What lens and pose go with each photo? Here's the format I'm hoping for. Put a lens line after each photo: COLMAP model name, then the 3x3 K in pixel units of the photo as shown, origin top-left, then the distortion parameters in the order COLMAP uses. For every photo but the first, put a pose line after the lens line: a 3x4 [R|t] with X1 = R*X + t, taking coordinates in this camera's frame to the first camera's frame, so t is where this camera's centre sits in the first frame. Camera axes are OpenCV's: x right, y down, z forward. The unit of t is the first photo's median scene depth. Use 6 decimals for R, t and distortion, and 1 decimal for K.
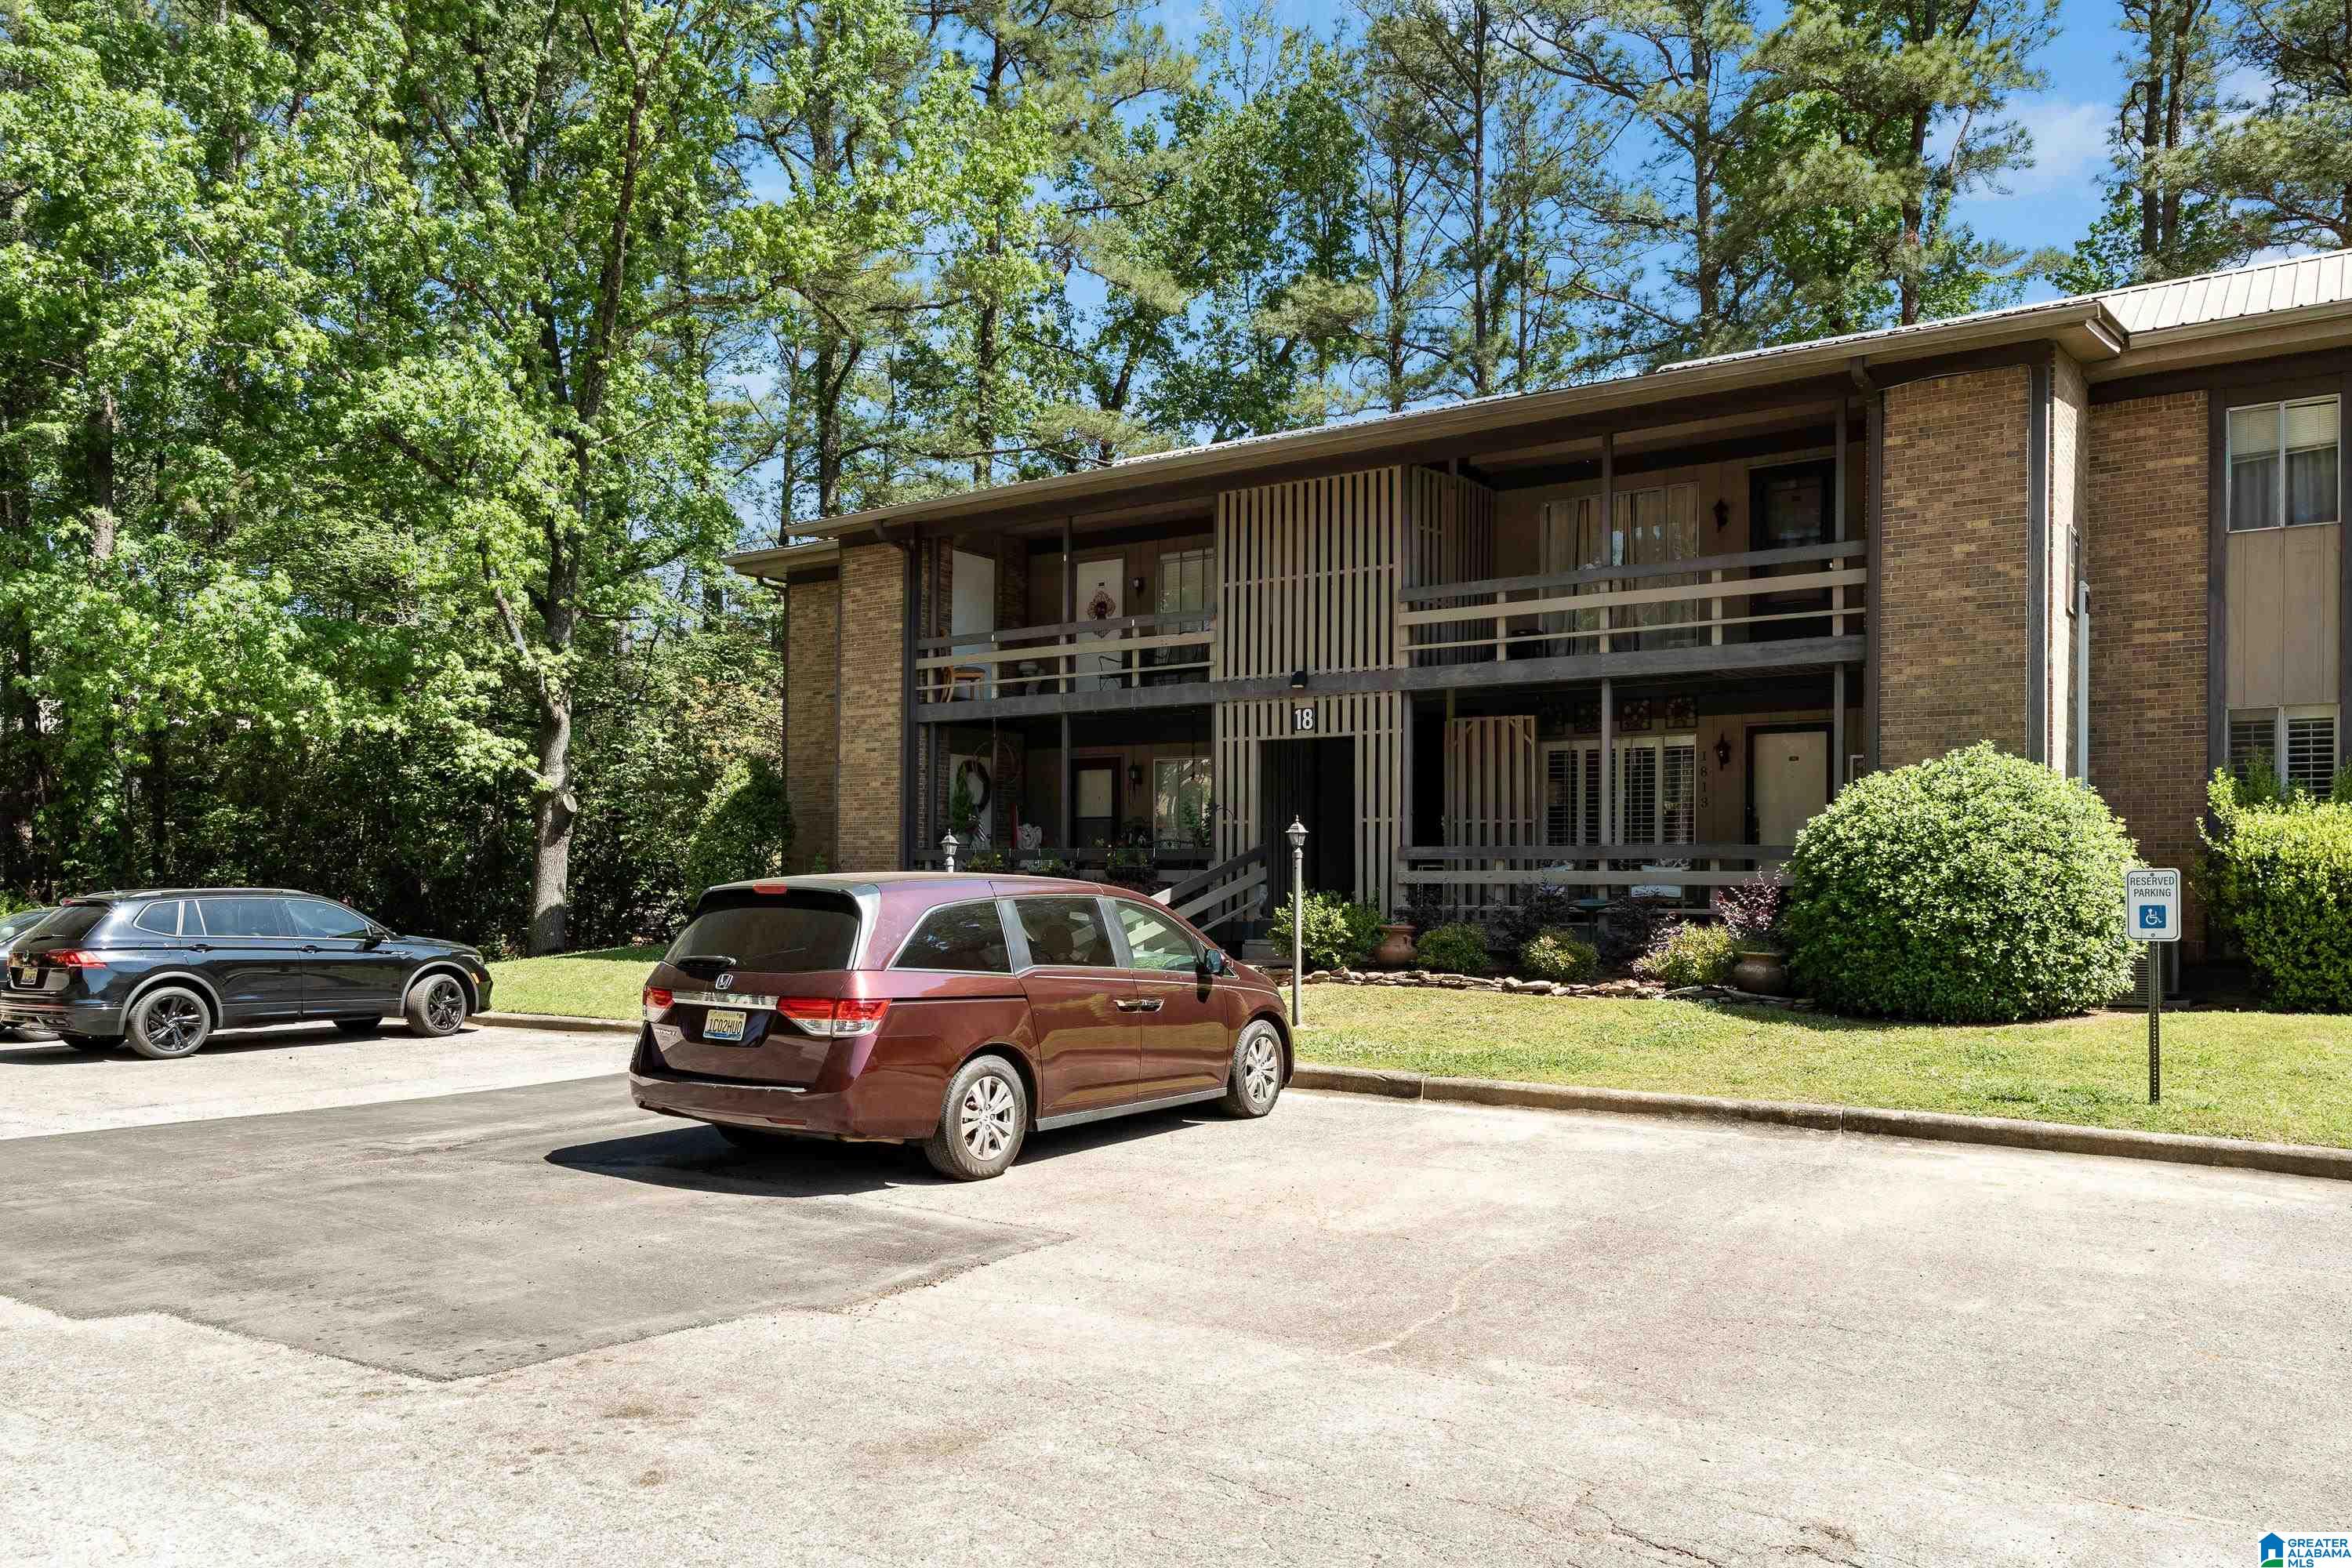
lens RADIAL K [[1669.4, 0, 1196.6], [0, 1669.4, 904.2], [0, 0, 1]] dist [0.010936, -0.000252]
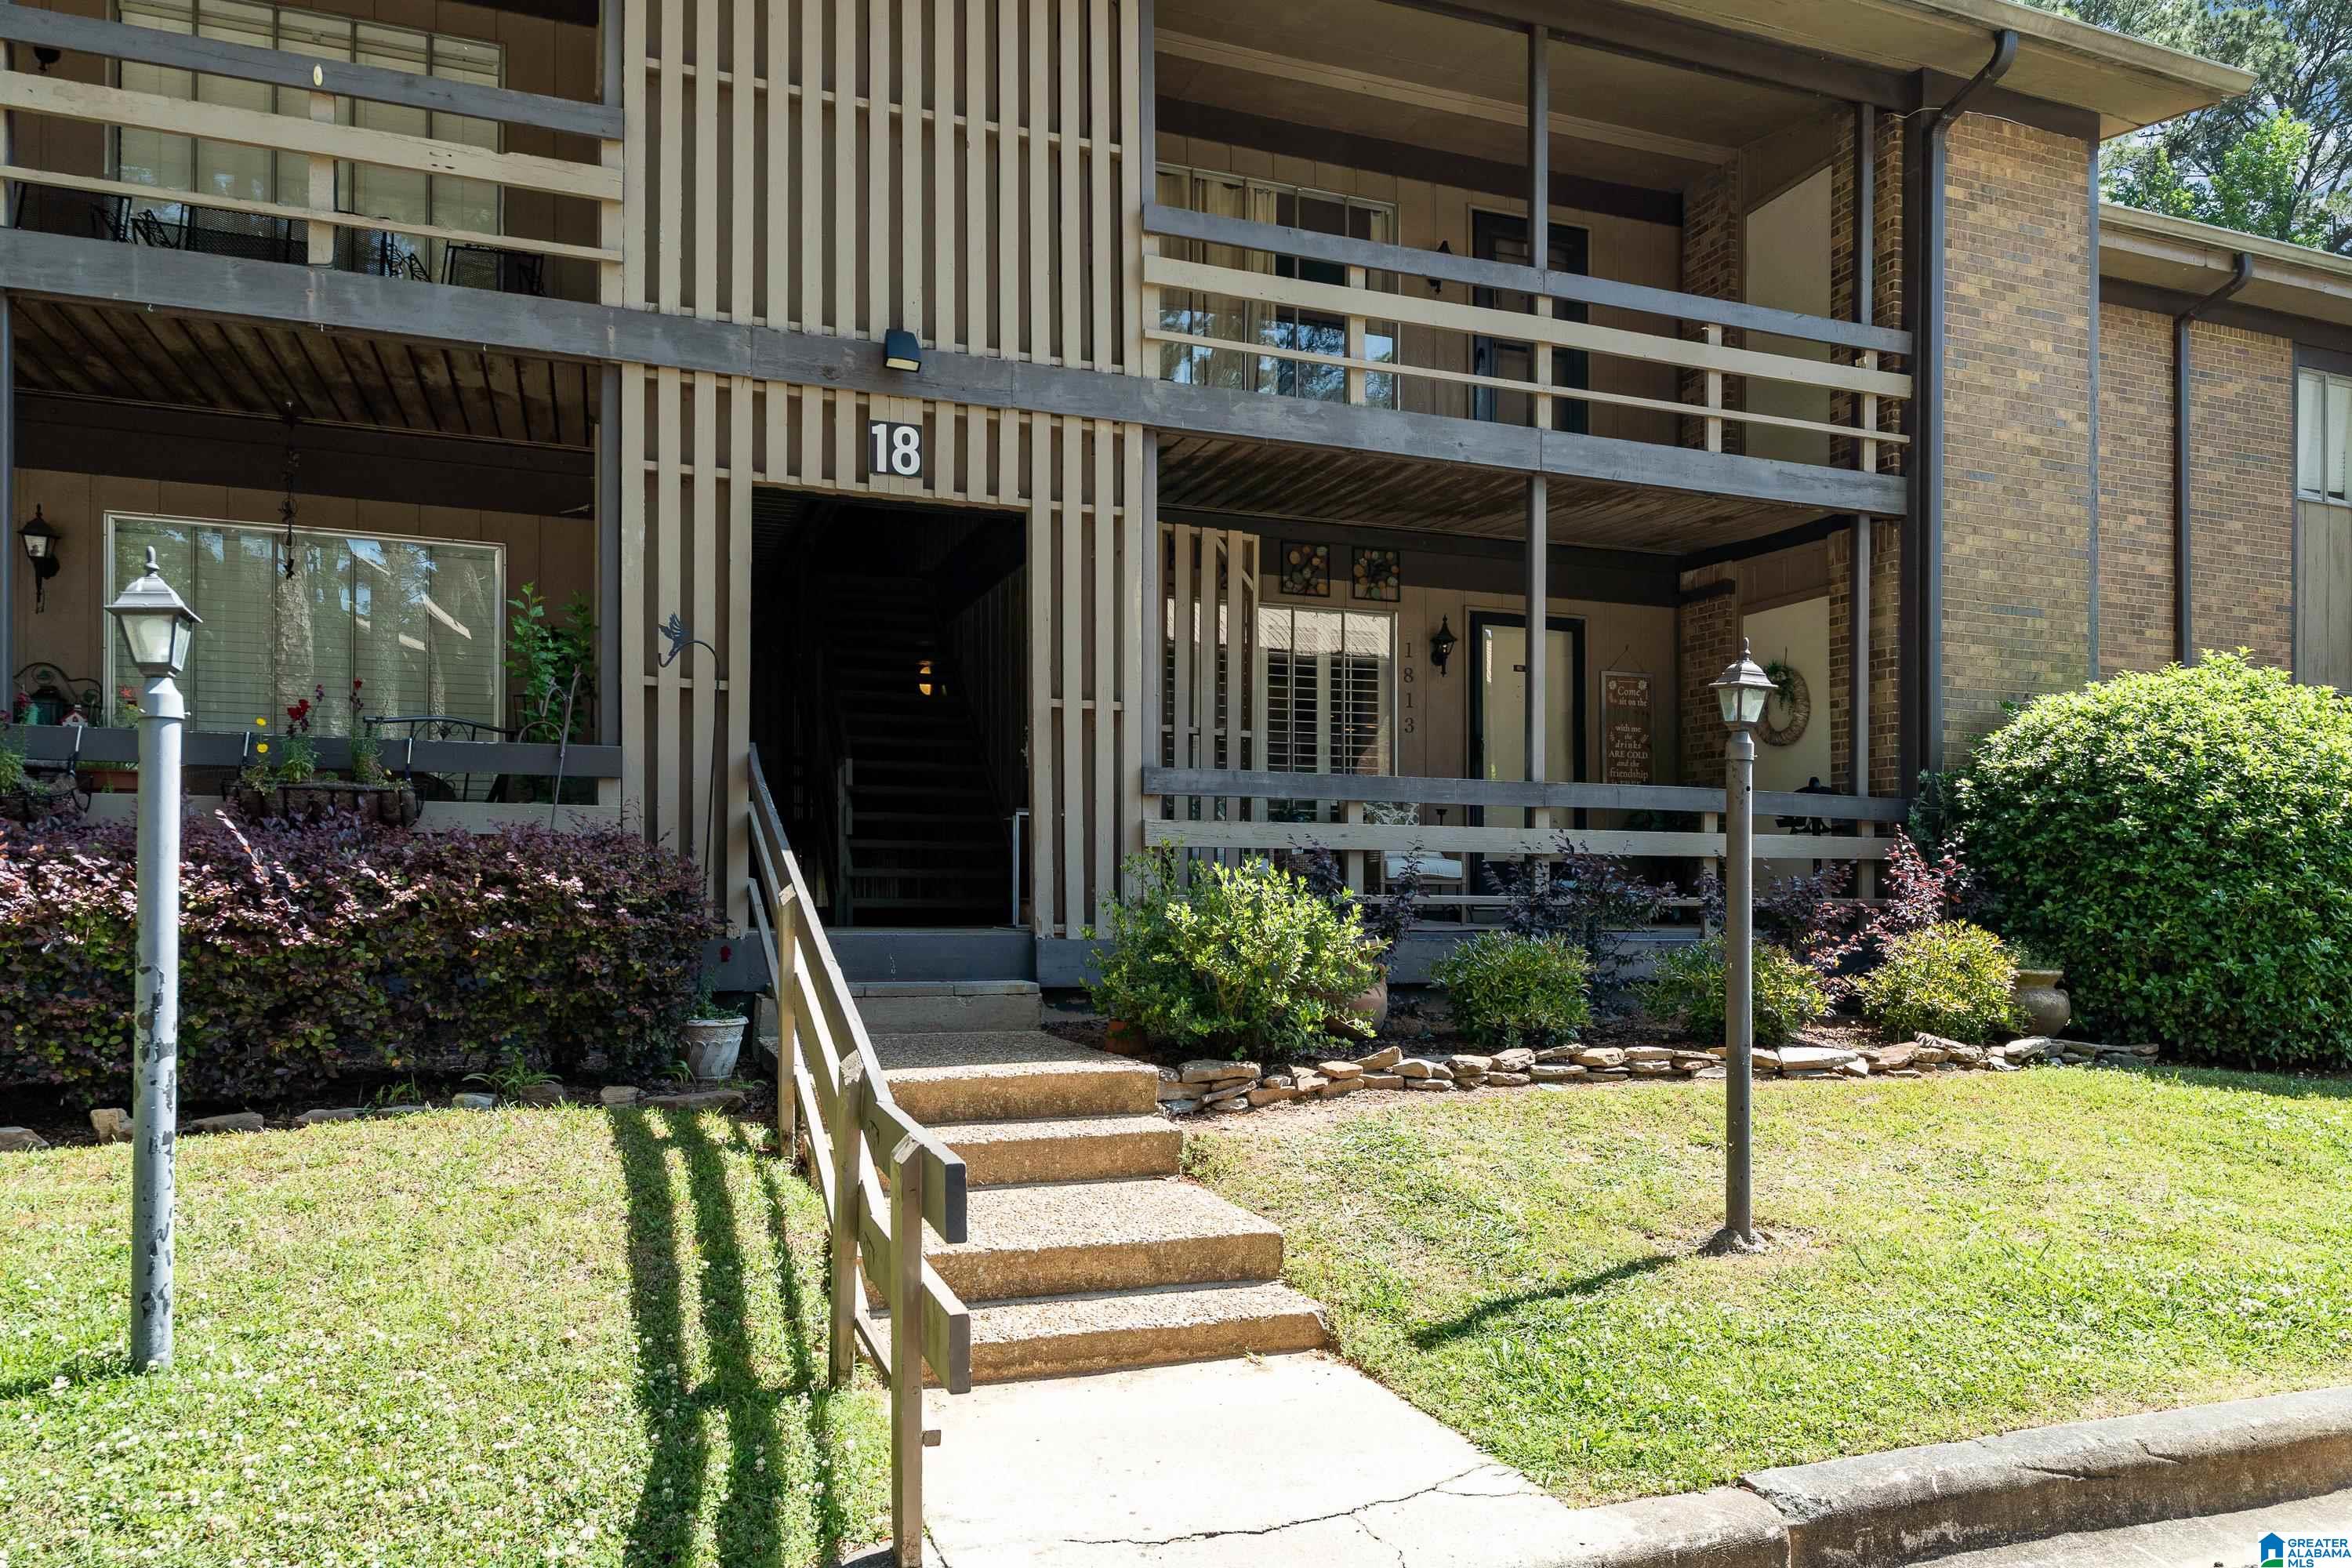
lens RADIAL K [[1593.5, 0, 1240.1], [0, 1593.5, 907.1], [0, 0, 1]] dist [0.000431, -0.005339]
pose [[0.561641, -0.012910, 0.827281, -0.220542], [0.005977, 0.999915, 0.011546, -0.000954], [-0.827360, -0.001540, 0.561670, 0.716277]]
